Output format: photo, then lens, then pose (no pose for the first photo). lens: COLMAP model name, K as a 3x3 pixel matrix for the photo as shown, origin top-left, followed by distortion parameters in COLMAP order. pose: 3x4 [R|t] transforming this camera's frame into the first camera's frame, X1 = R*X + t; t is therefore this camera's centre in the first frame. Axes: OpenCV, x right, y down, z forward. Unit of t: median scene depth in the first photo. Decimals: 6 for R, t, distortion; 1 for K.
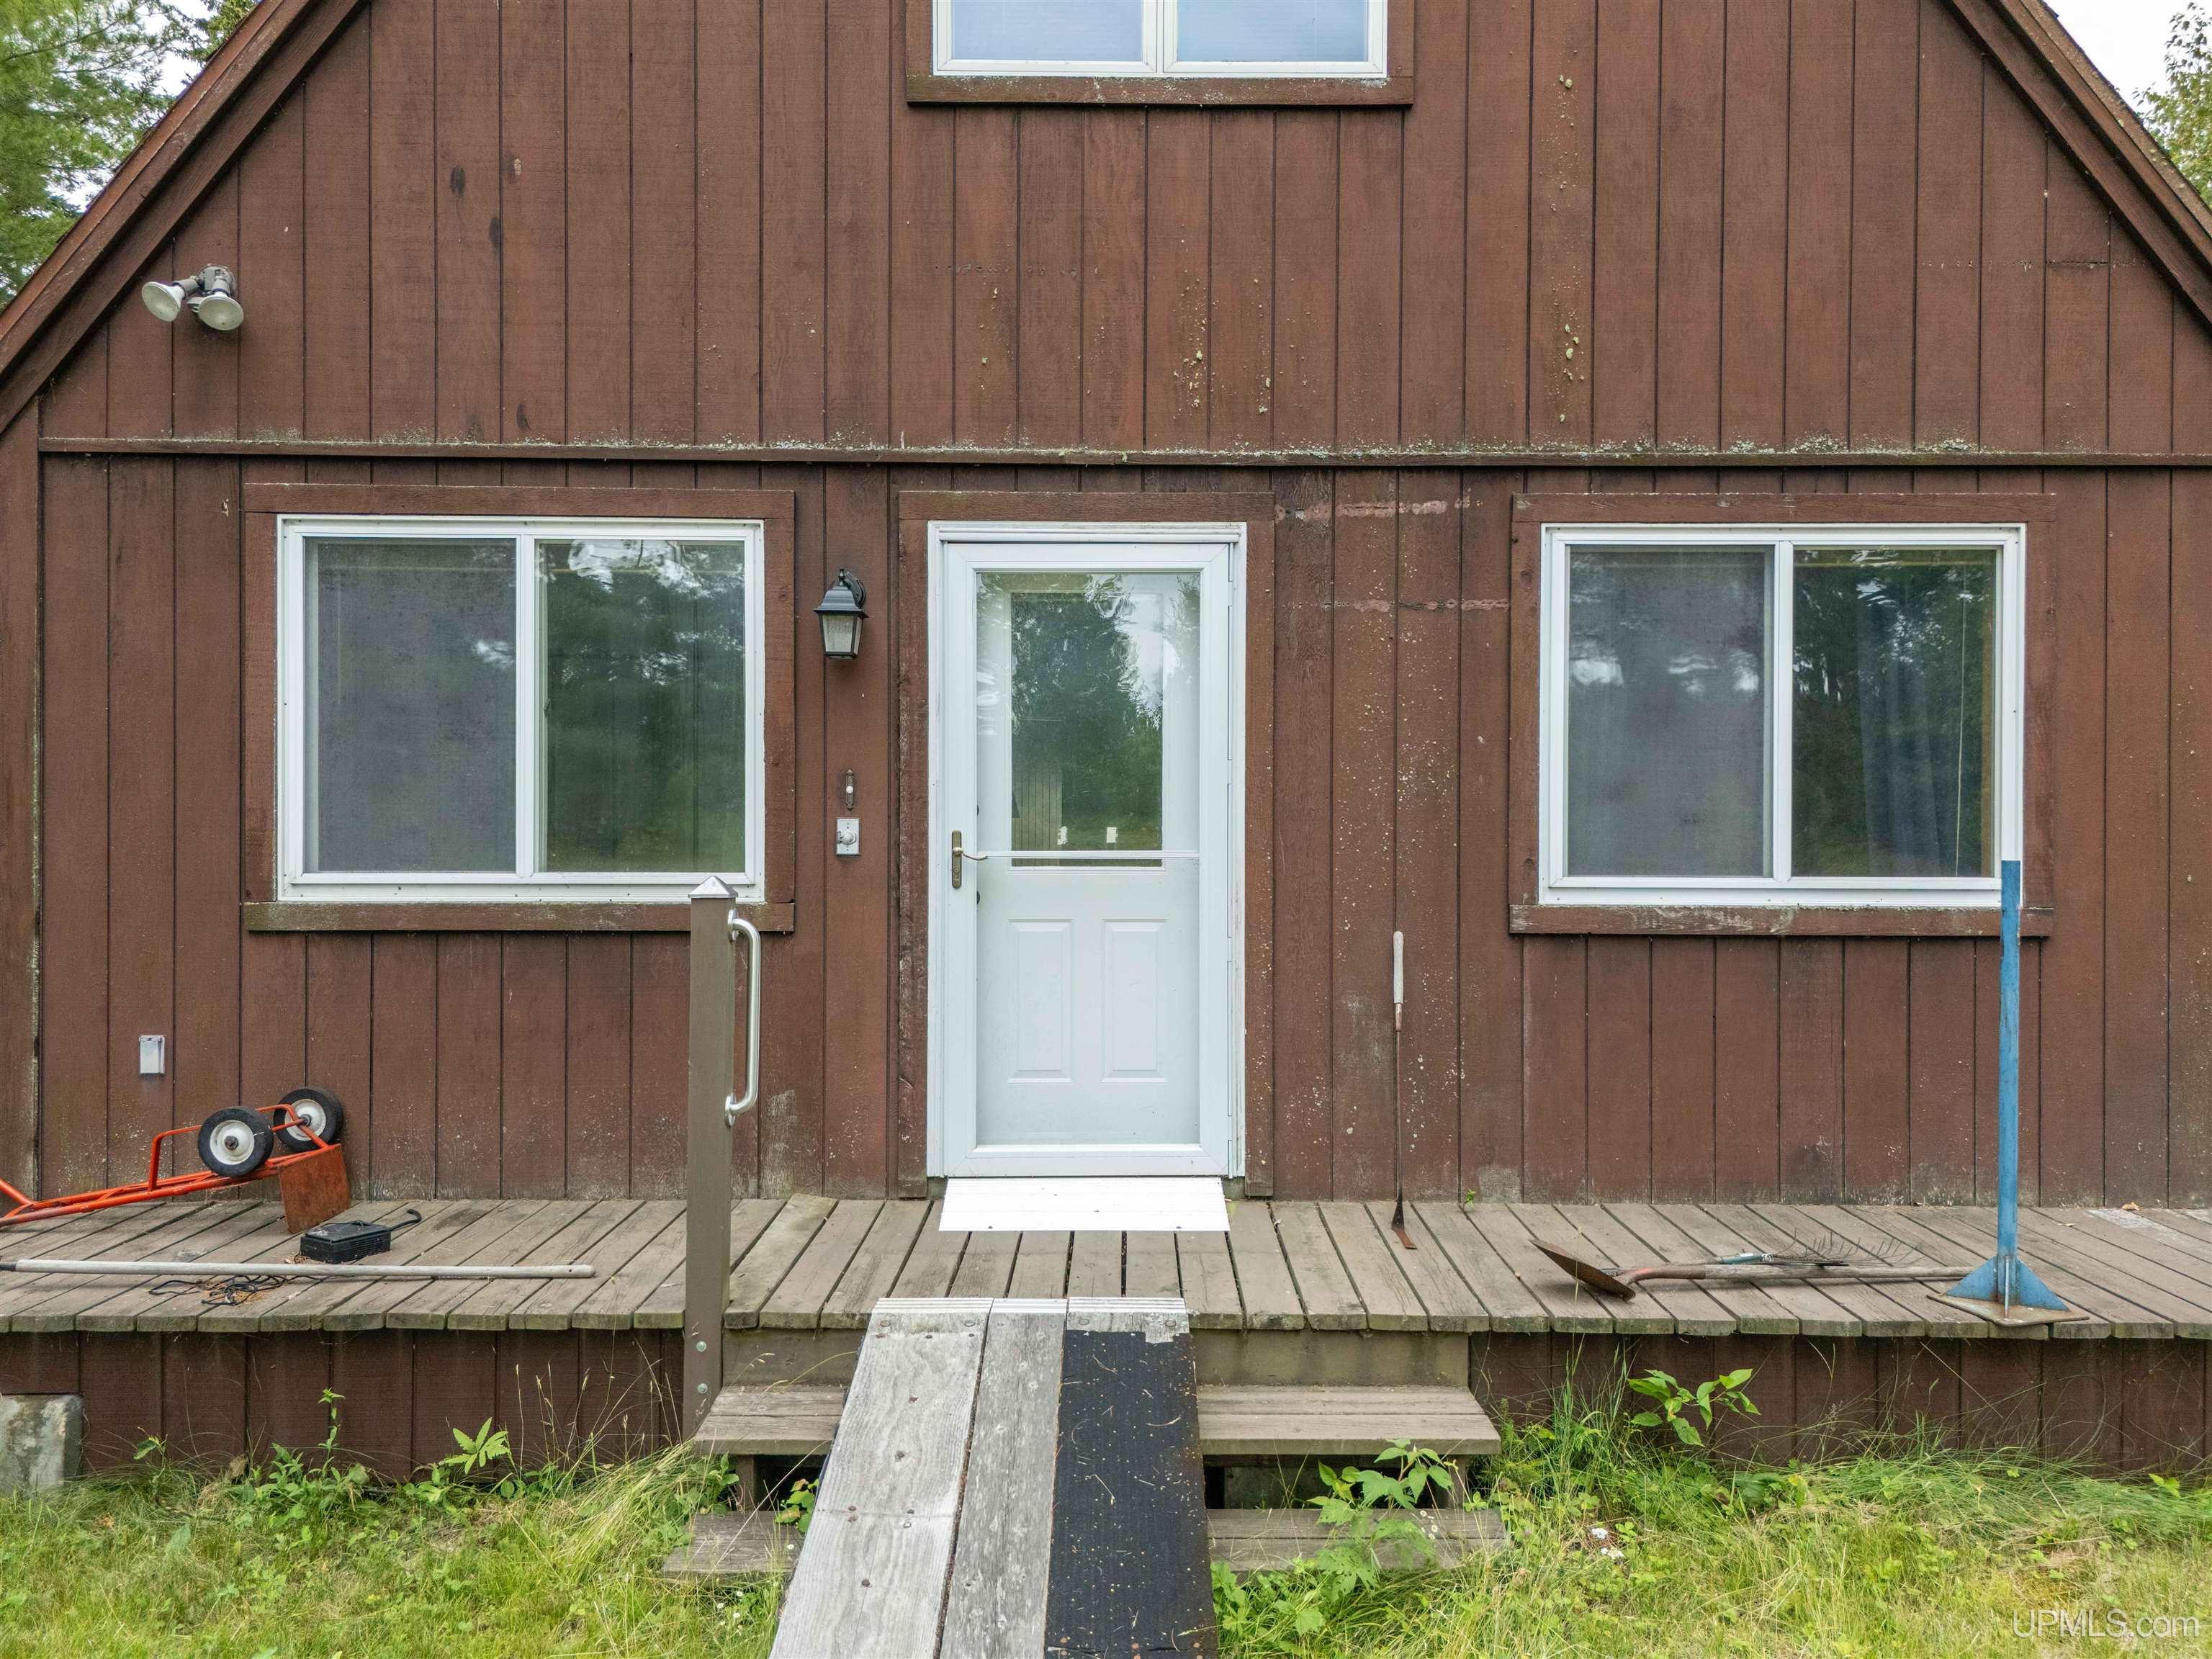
lens RADIAL K [[1567.0, 0, 1138.1], [0, 1567.0, 870.2], [0, 0, 1]] dist [0.024571, -0.003989]
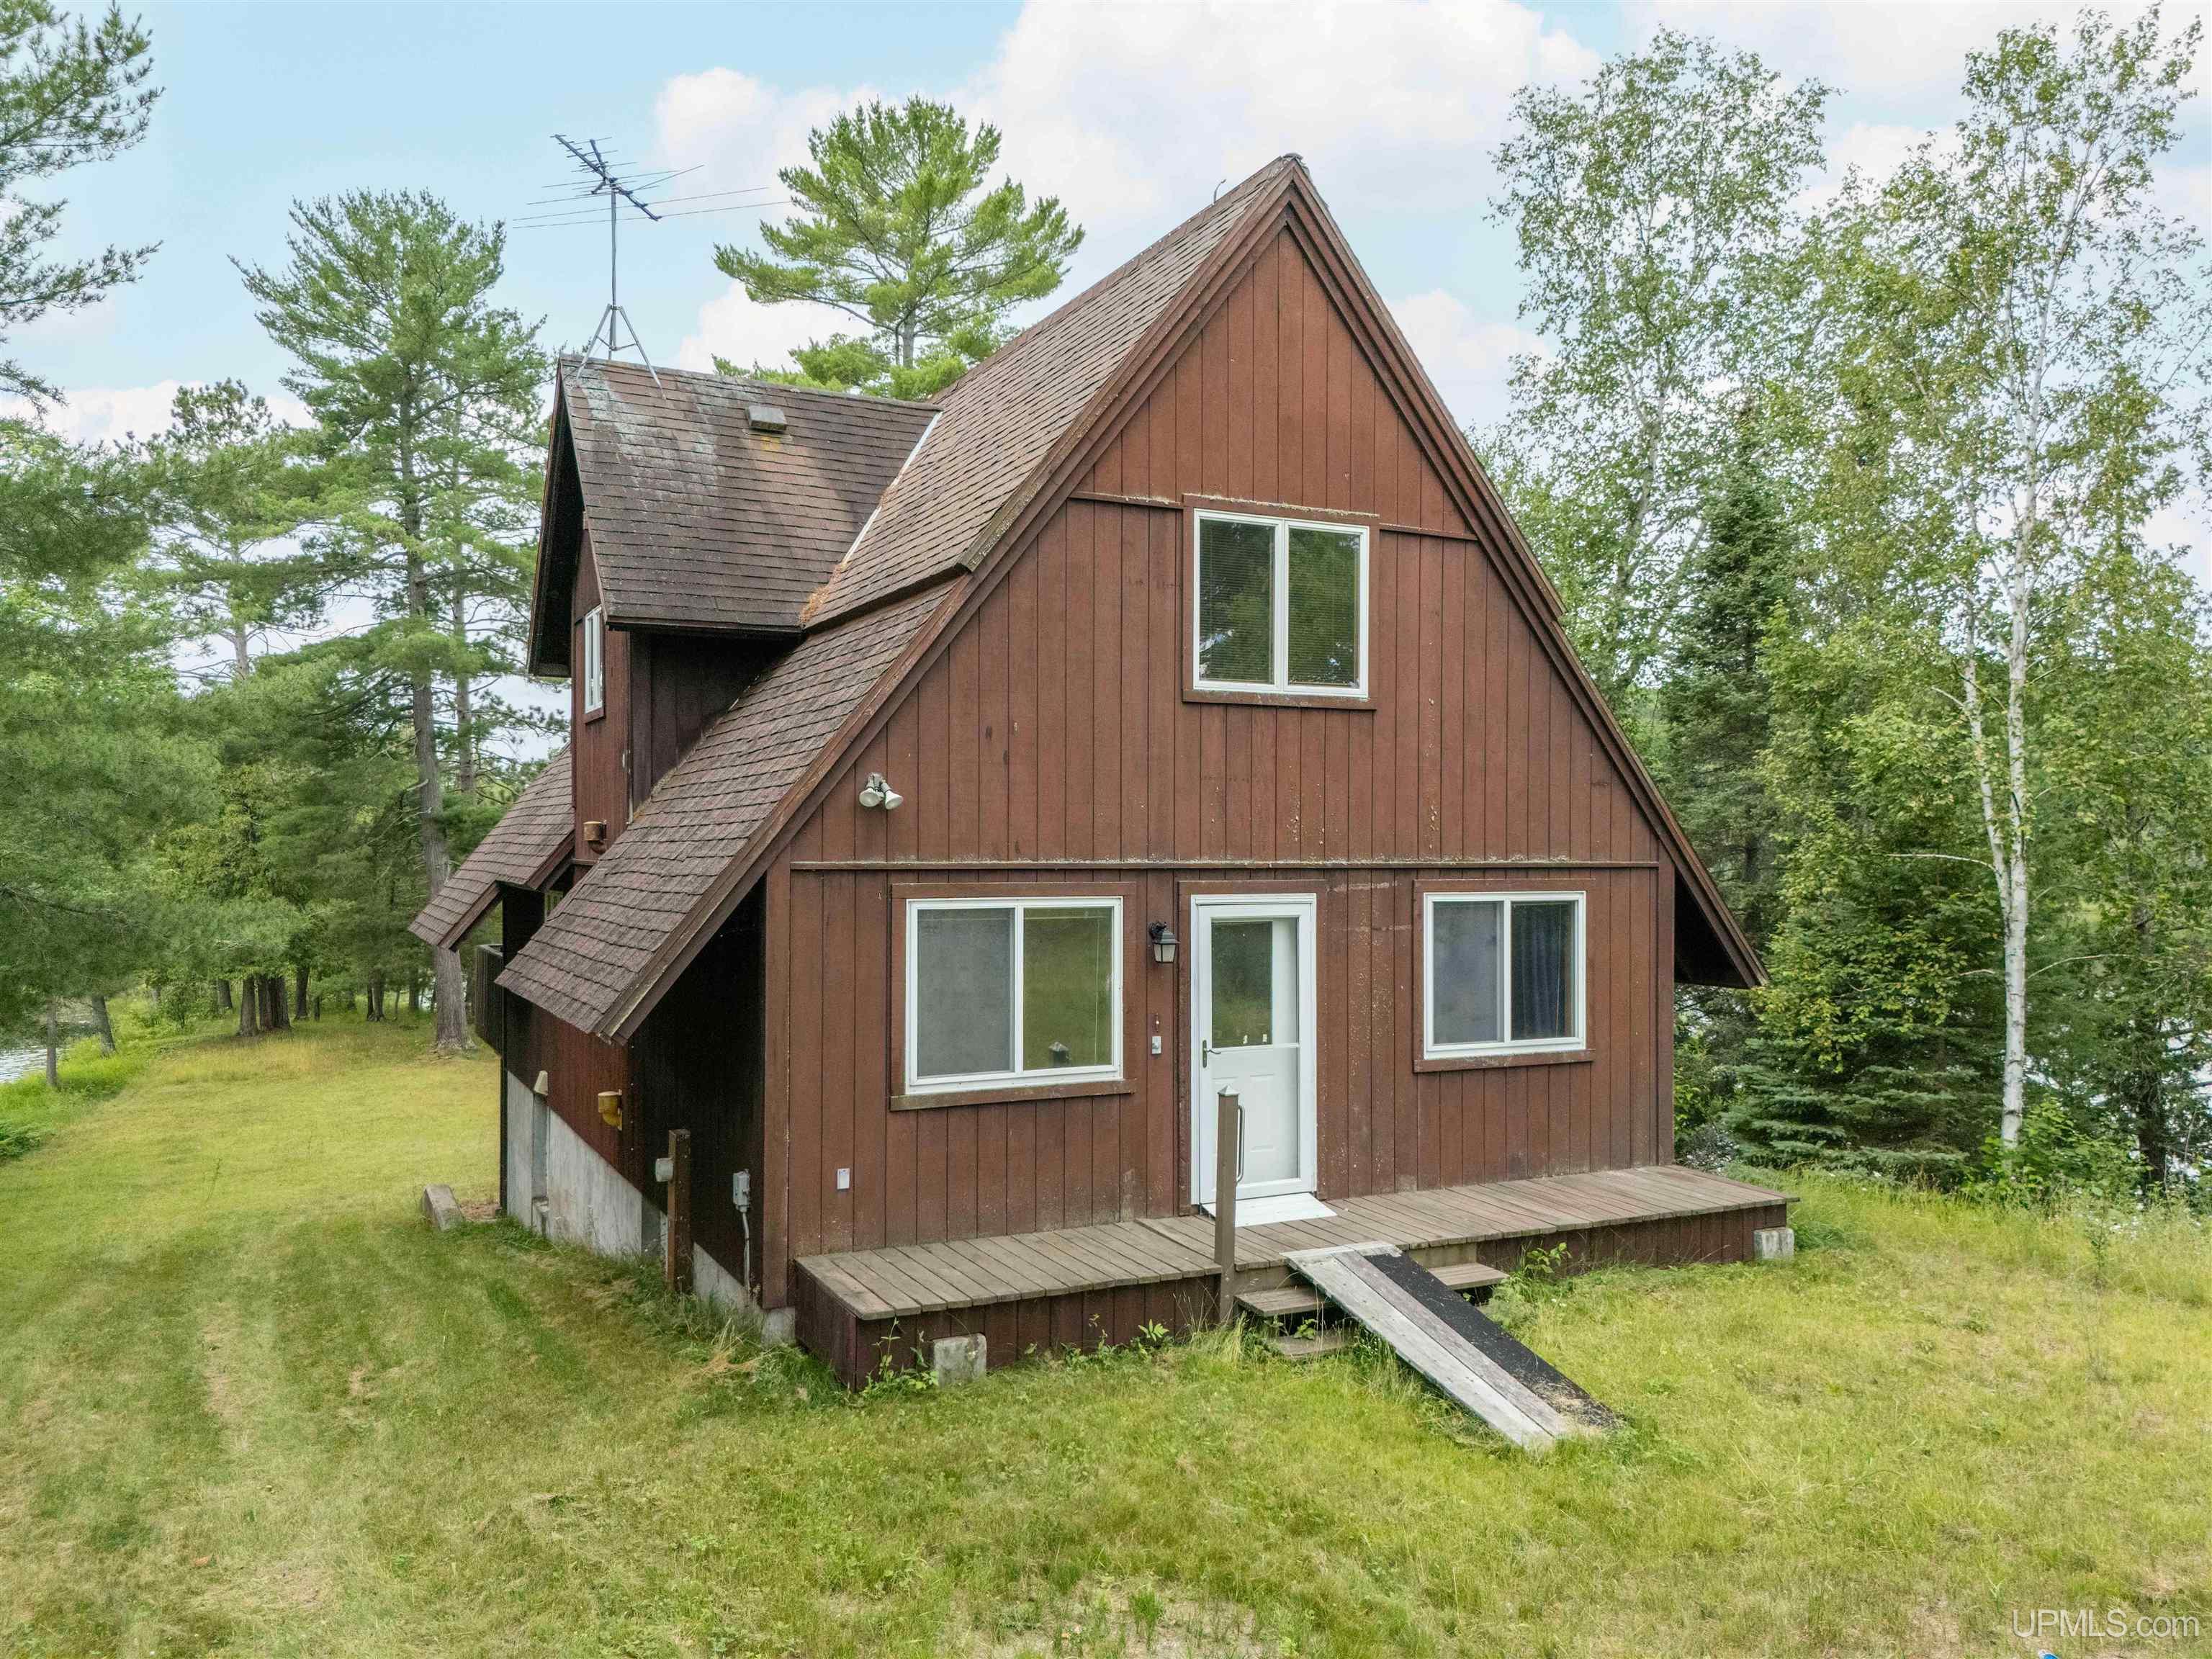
lens RADIAL K [[1567.0, 0, 1102.7], [0, 1567.0, 836.6], [0, 0, 1]] dist [0.024571, -0.003989]
pose [[0.904041, 0.002976, 0.427434, -1.154283], [0.000466, 0.999968, -0.007948, -0.286001], [-0.427445, 0.007385, 0.904011, -0.878637]]
